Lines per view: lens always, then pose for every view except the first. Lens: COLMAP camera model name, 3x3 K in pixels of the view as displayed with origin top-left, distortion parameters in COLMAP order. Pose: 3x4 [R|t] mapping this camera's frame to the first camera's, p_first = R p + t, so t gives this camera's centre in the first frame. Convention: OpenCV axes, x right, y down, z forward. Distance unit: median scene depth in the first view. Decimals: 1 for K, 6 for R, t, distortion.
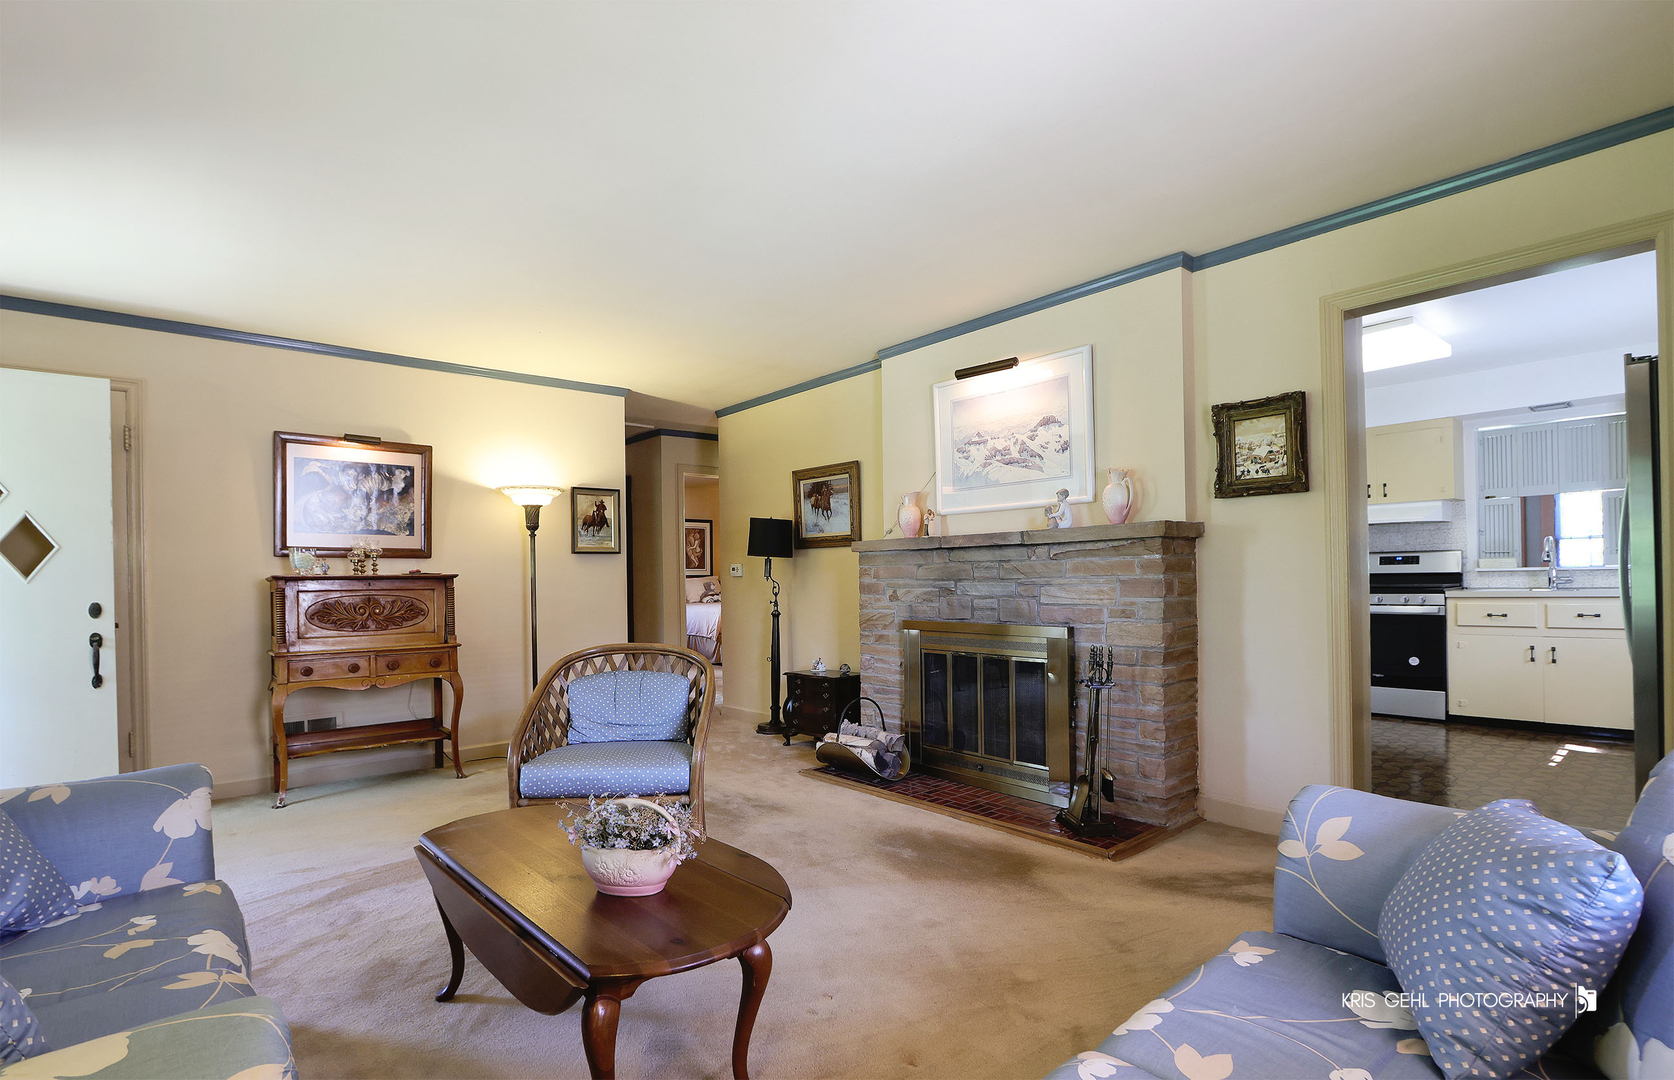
lens RADIAL K [[810.2, 0, 810.5], [0, 810.2, 578.0], [0, 0, 1]] dist [0.001626, 0.000113]
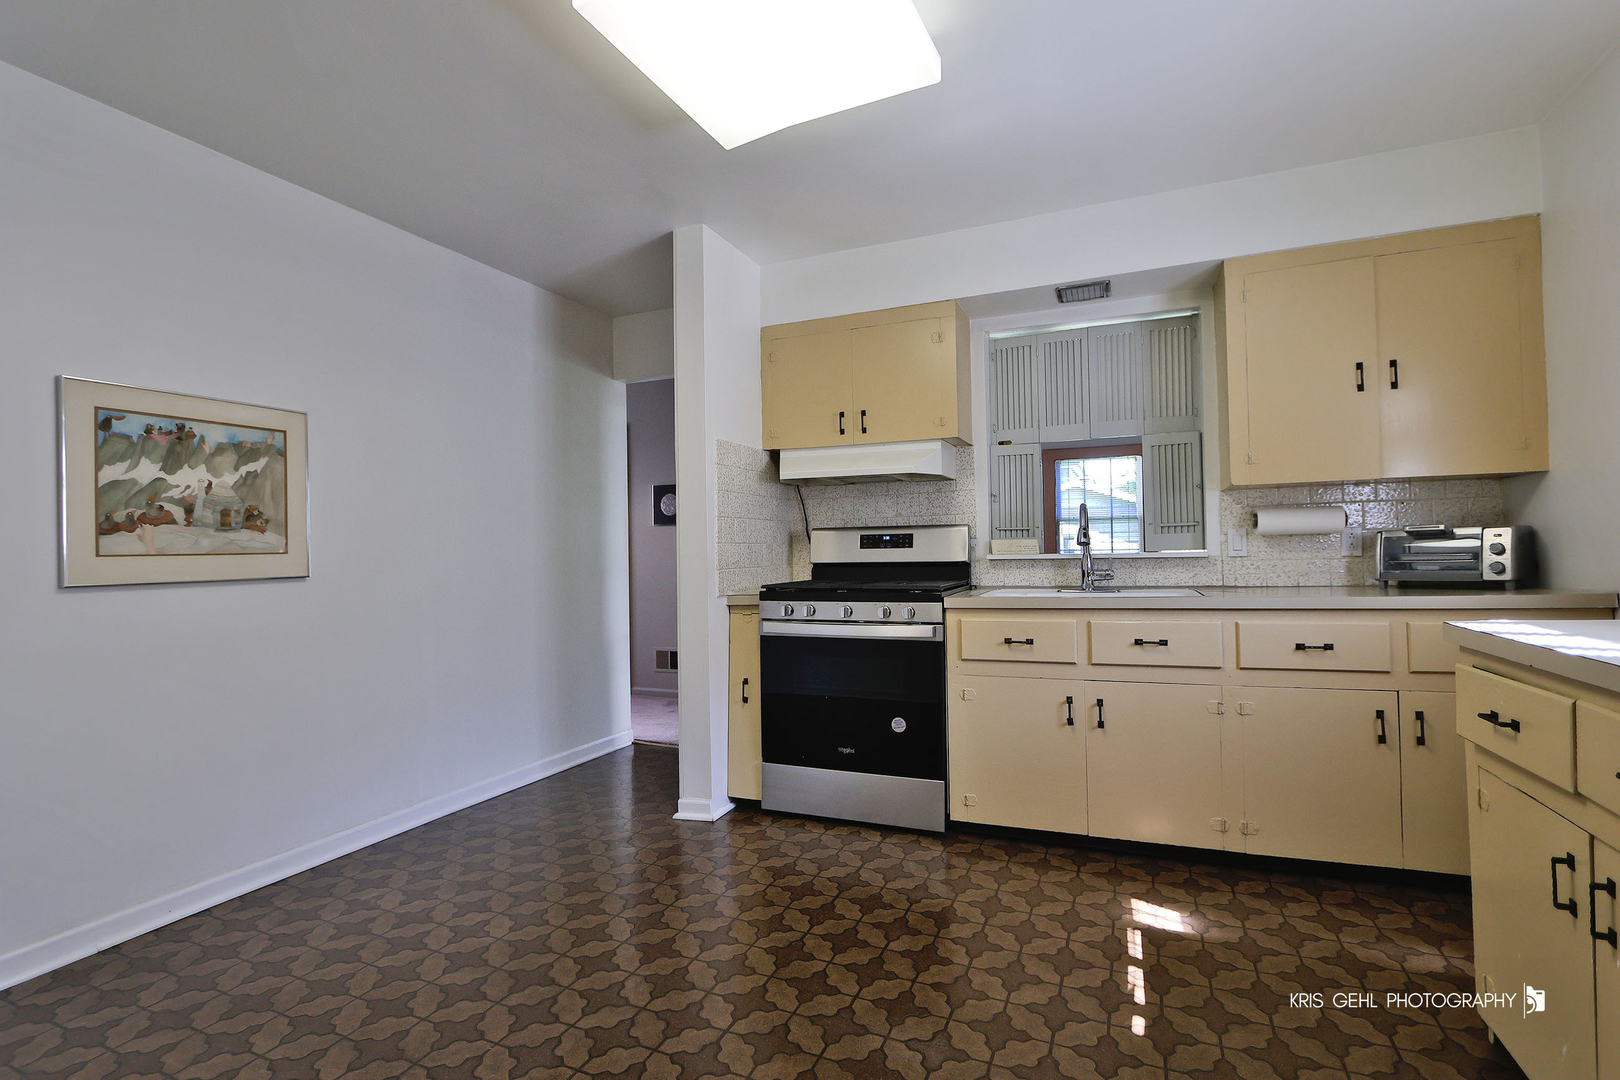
lens RADIAL K [[743.9, 0, 808.1], [0, 743.9, 546.5], [0, 0, 1]] dist [-0.005175, -0.000222]
pose [[0.899256, 0.005995, 0.437382, 0.365736], [0.001401, 0.999861, -0.016585, -0.007413], [-0.437421, 0.015527, 0.899123, 0.447395]]
